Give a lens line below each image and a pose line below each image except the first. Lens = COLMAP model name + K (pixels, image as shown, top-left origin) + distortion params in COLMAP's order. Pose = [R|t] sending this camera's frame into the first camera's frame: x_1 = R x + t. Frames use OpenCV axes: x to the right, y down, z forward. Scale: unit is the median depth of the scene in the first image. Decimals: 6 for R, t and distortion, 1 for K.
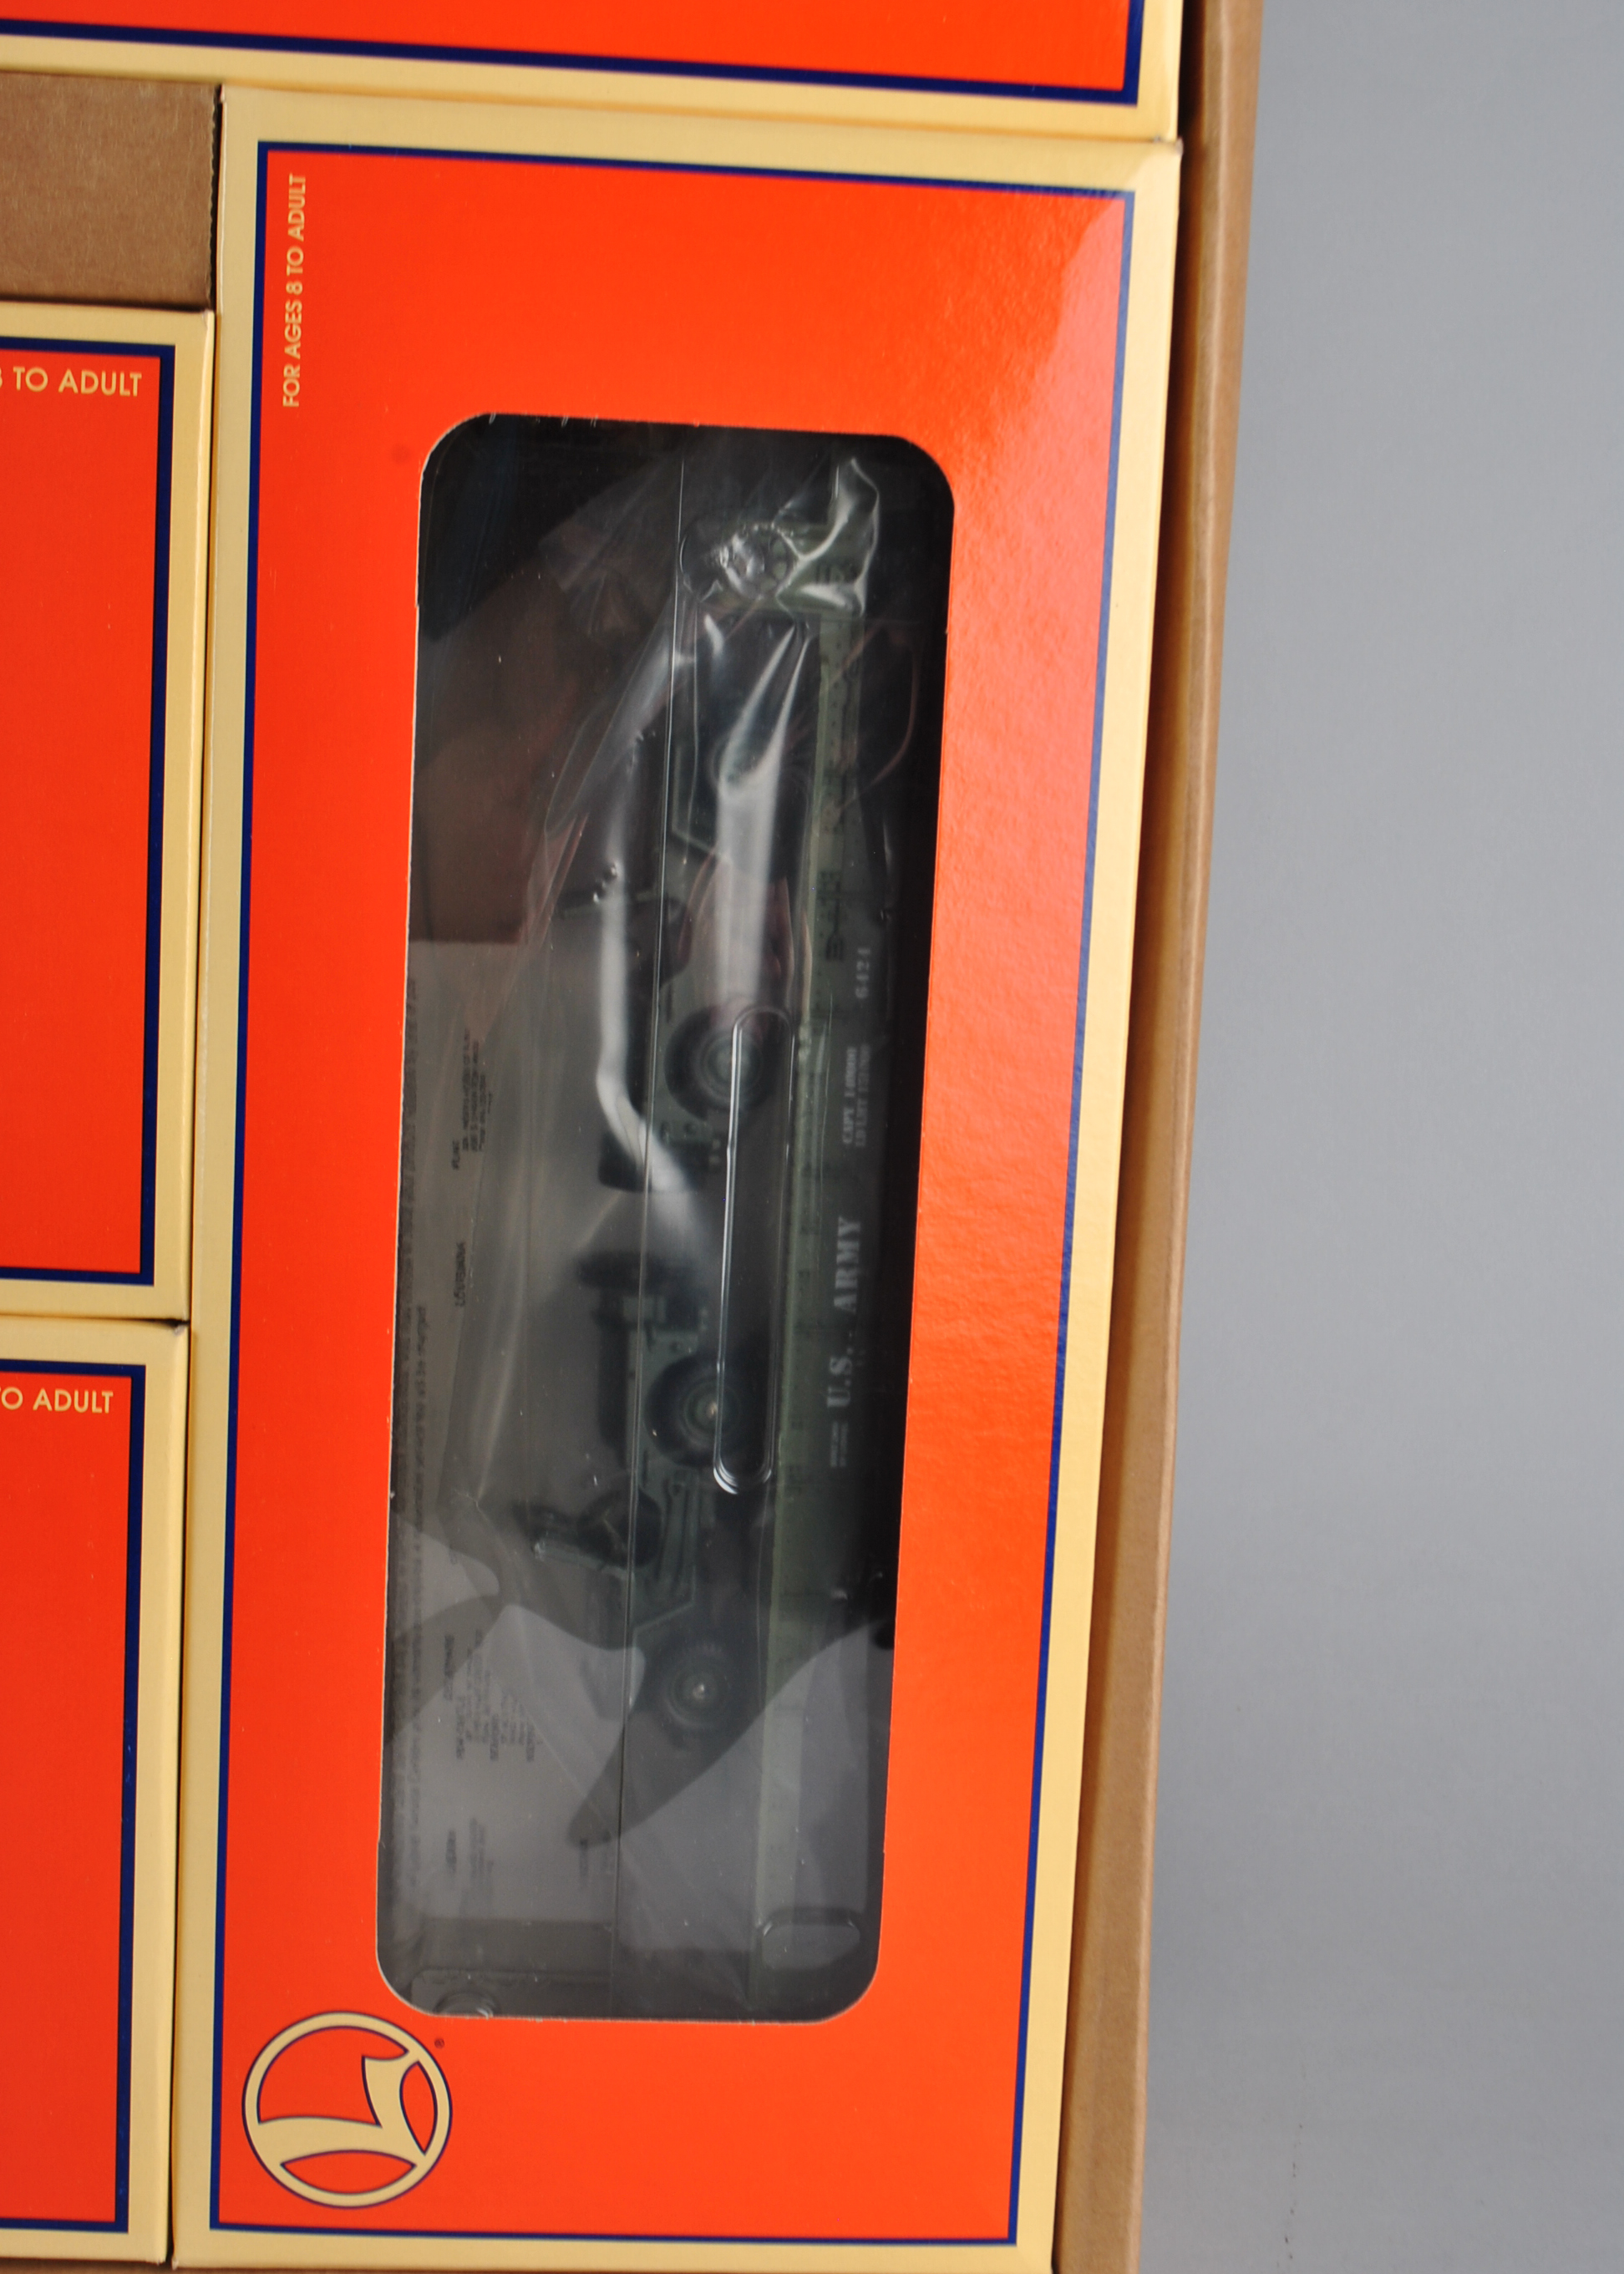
lens RADIAL K [[3368.0, 0, 812.0], [0, 3368.0, 1137.0], [0, 0, 1]] dist [-0.009253, -0.019685]
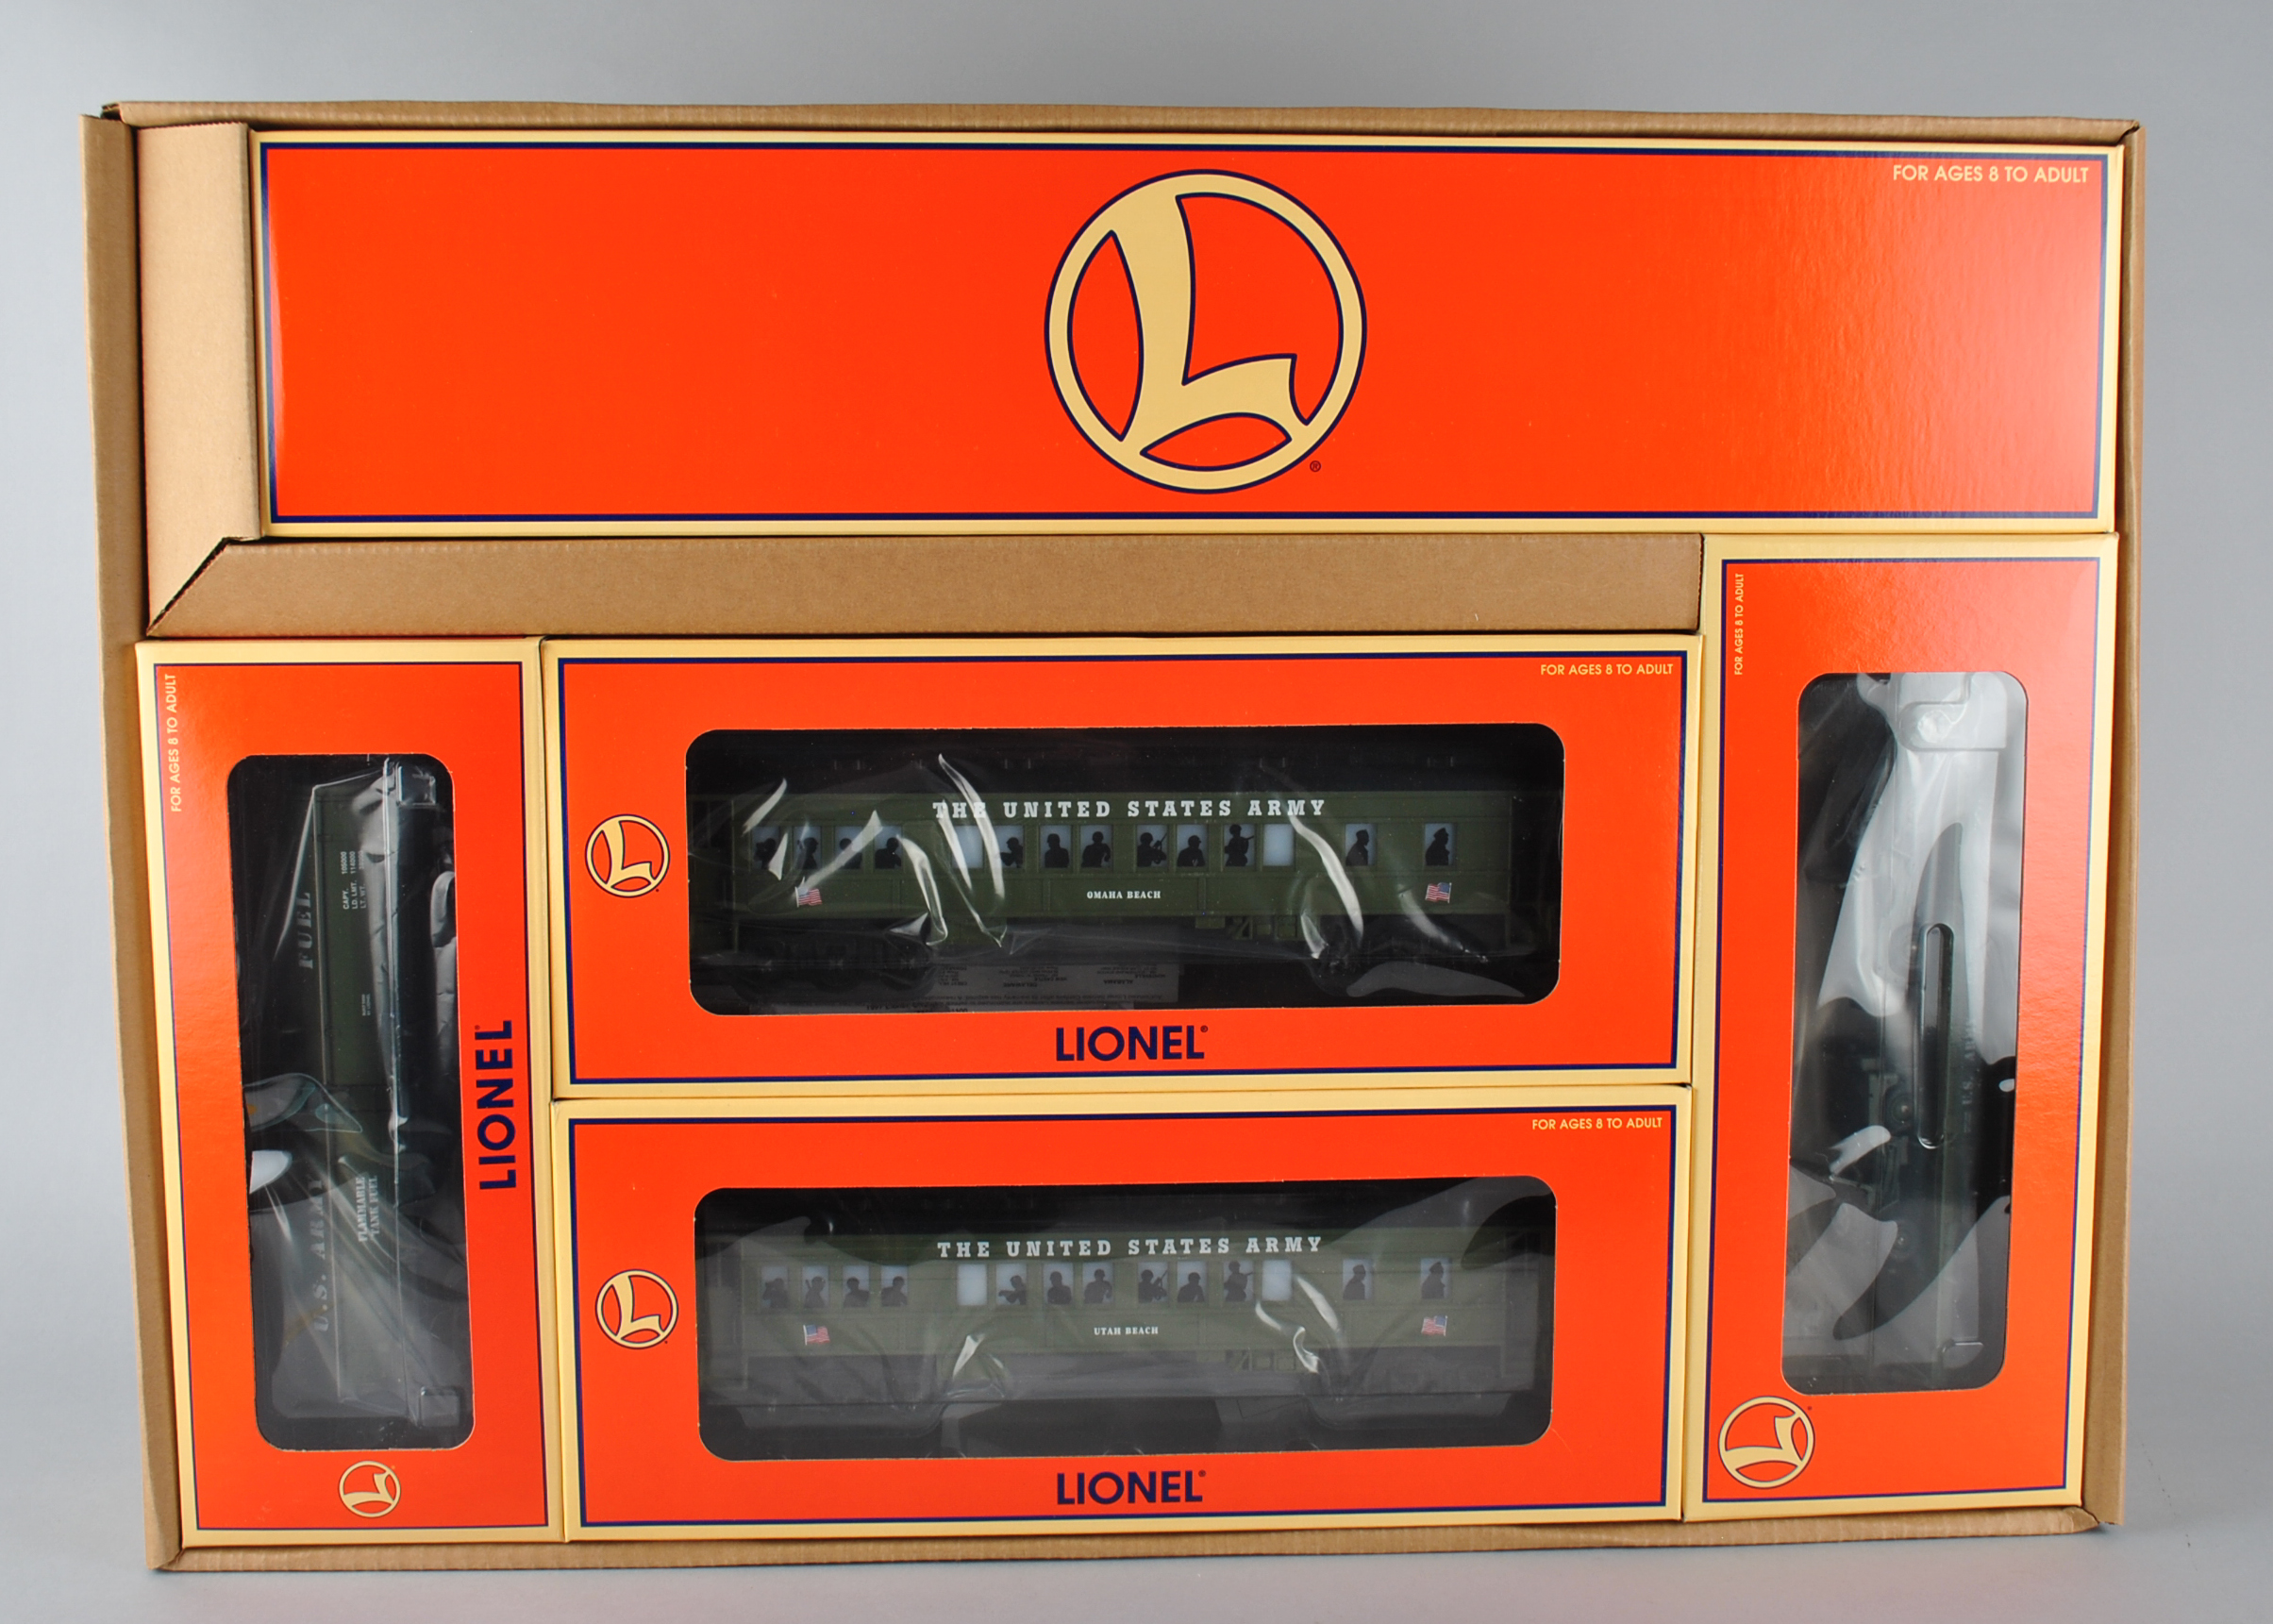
lens RADIAL K [[2949.8, 0, 1136.5], [0, 2949.8, 812.0], [0, 0, 1]] dist [-0.032956, -0.041463]
pose [[0.998375, -0.054143, 0.017787, -0.571119], [0.054342, 0.998463, -0.010931, -0.120767], [-0.017168, 0.011880, 0.999782, -0.916648]]
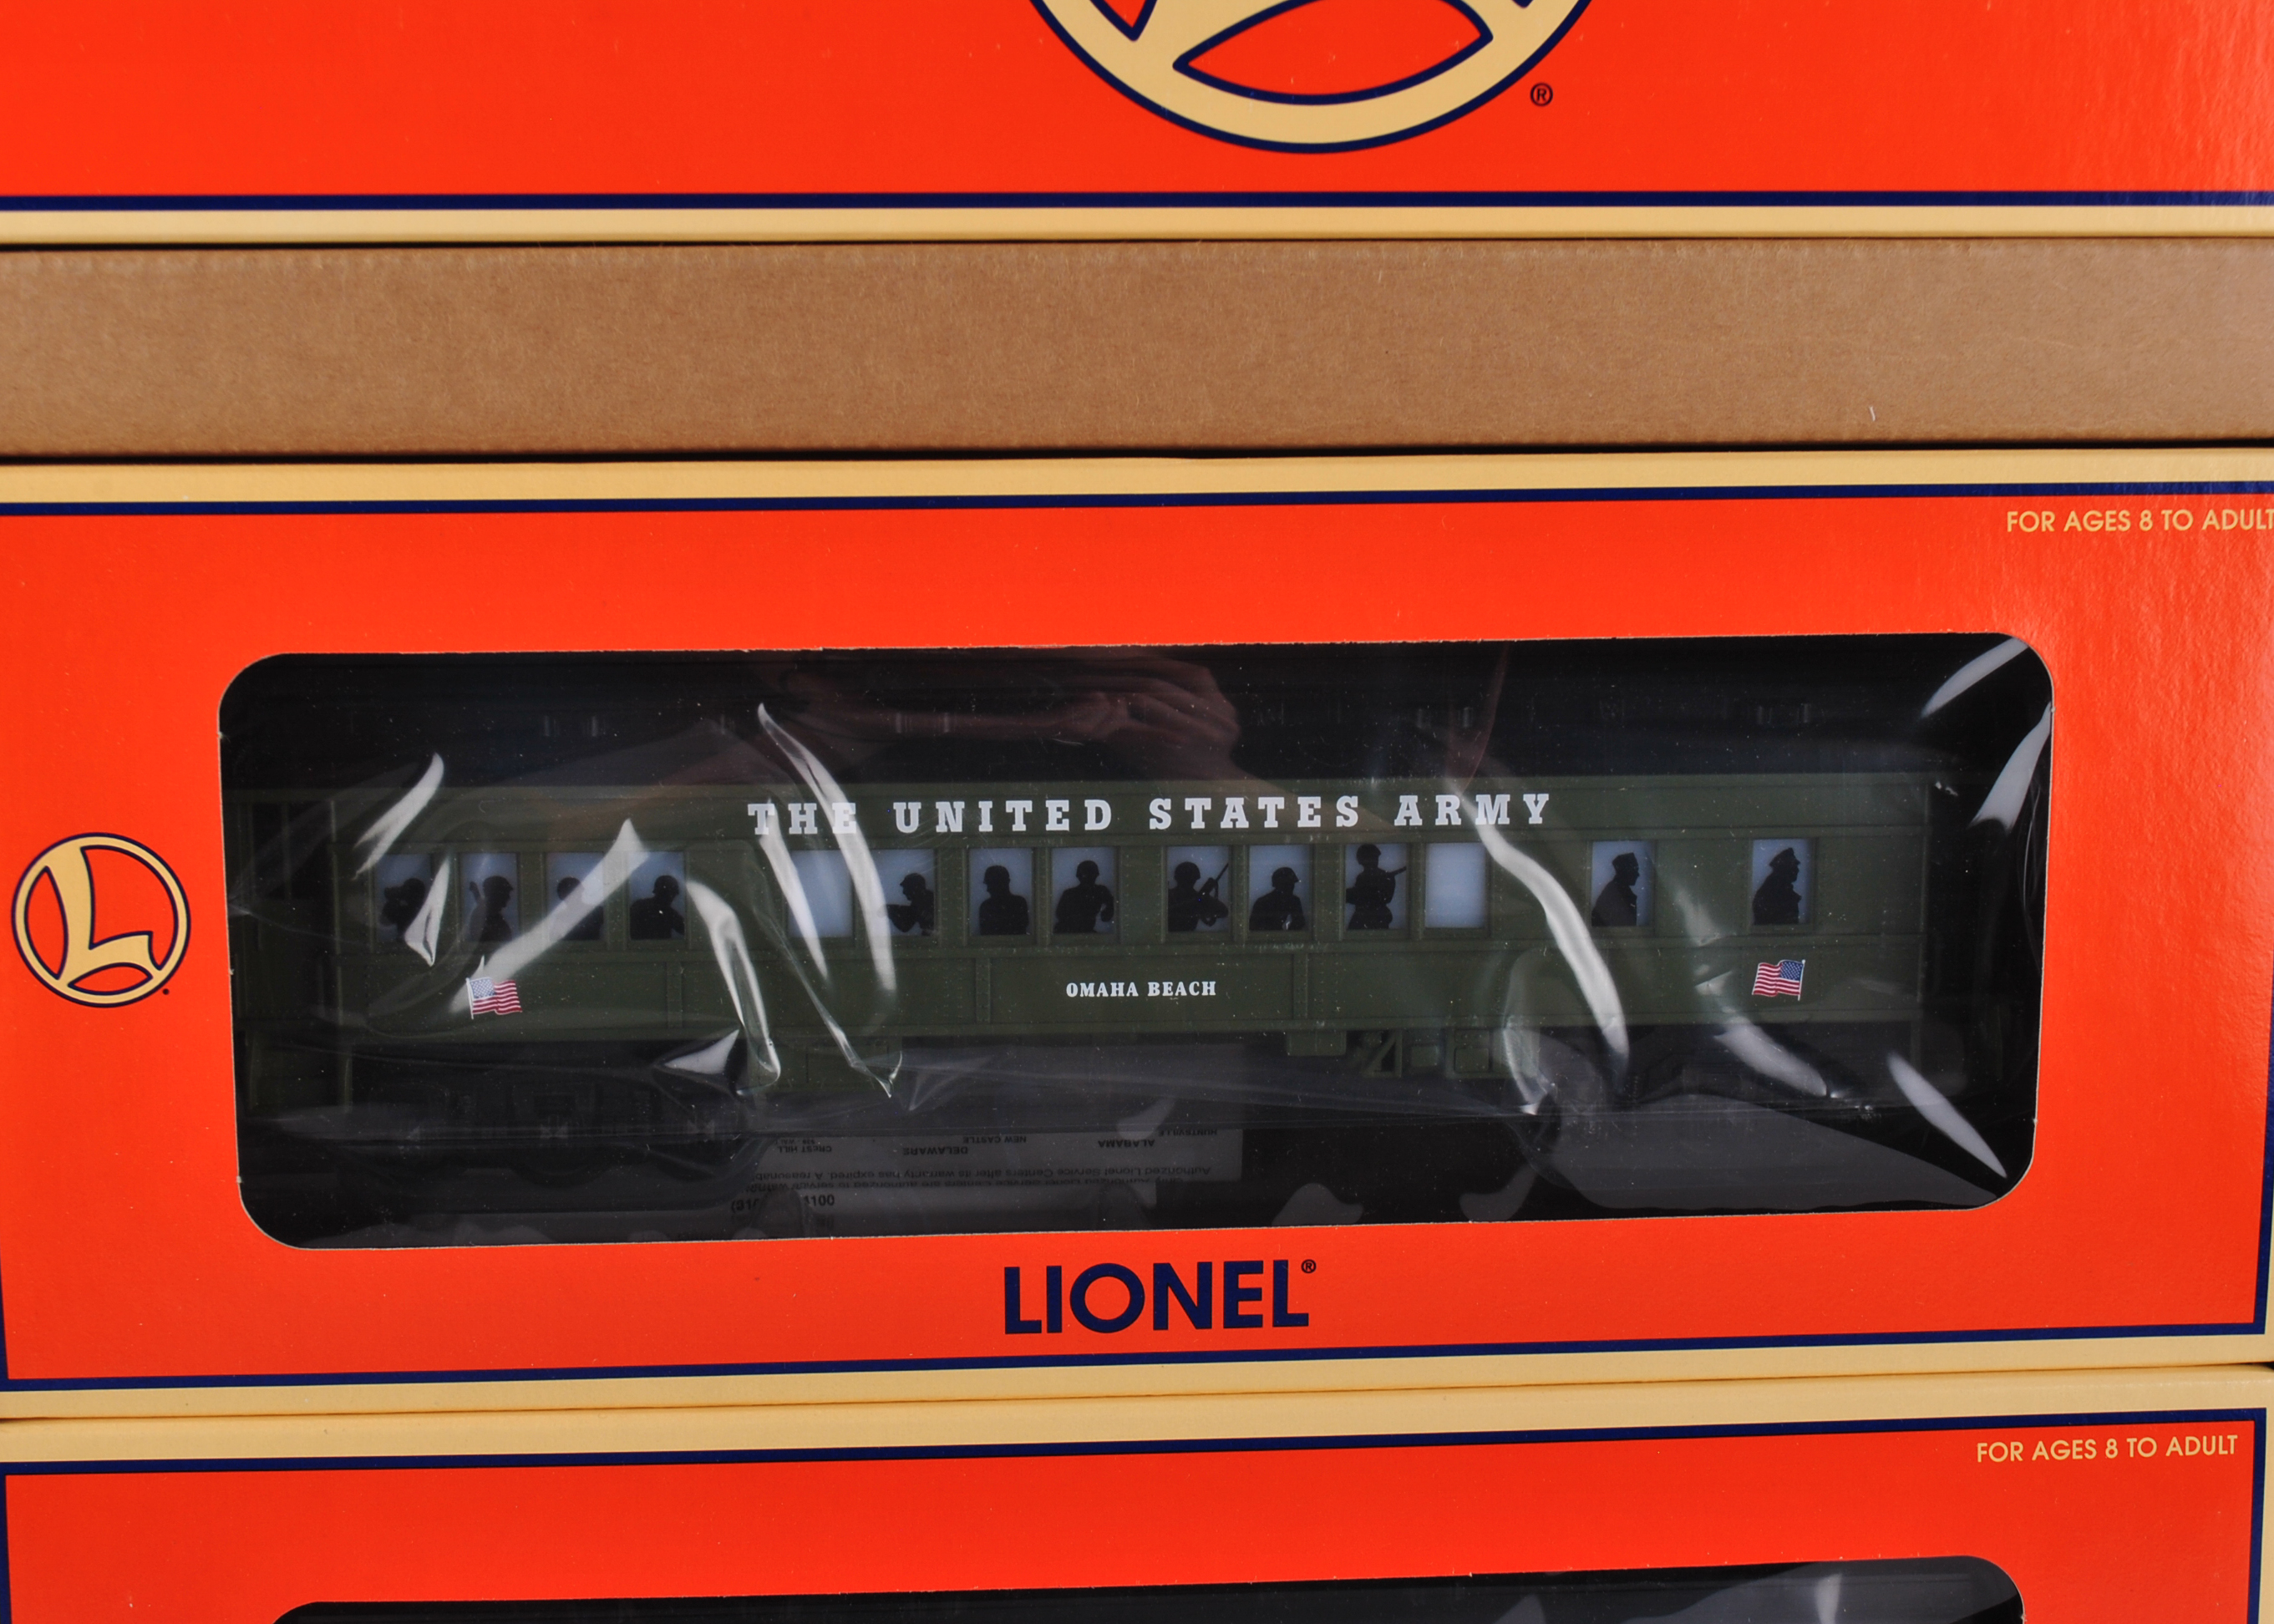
lens RADIAL K [[3368.0, 0, 1137.0], [0, 3368.0, 812.0], [0, 0, 1]] dist [-0.009253, -0.019685]
pose [[0.997922, -0.059575, 0.024526, -0.572423], [0.059494, 0.998221, 0.004028, -0.148994], [-0.024723, -0.002560, 0.999691, -0.071753]]
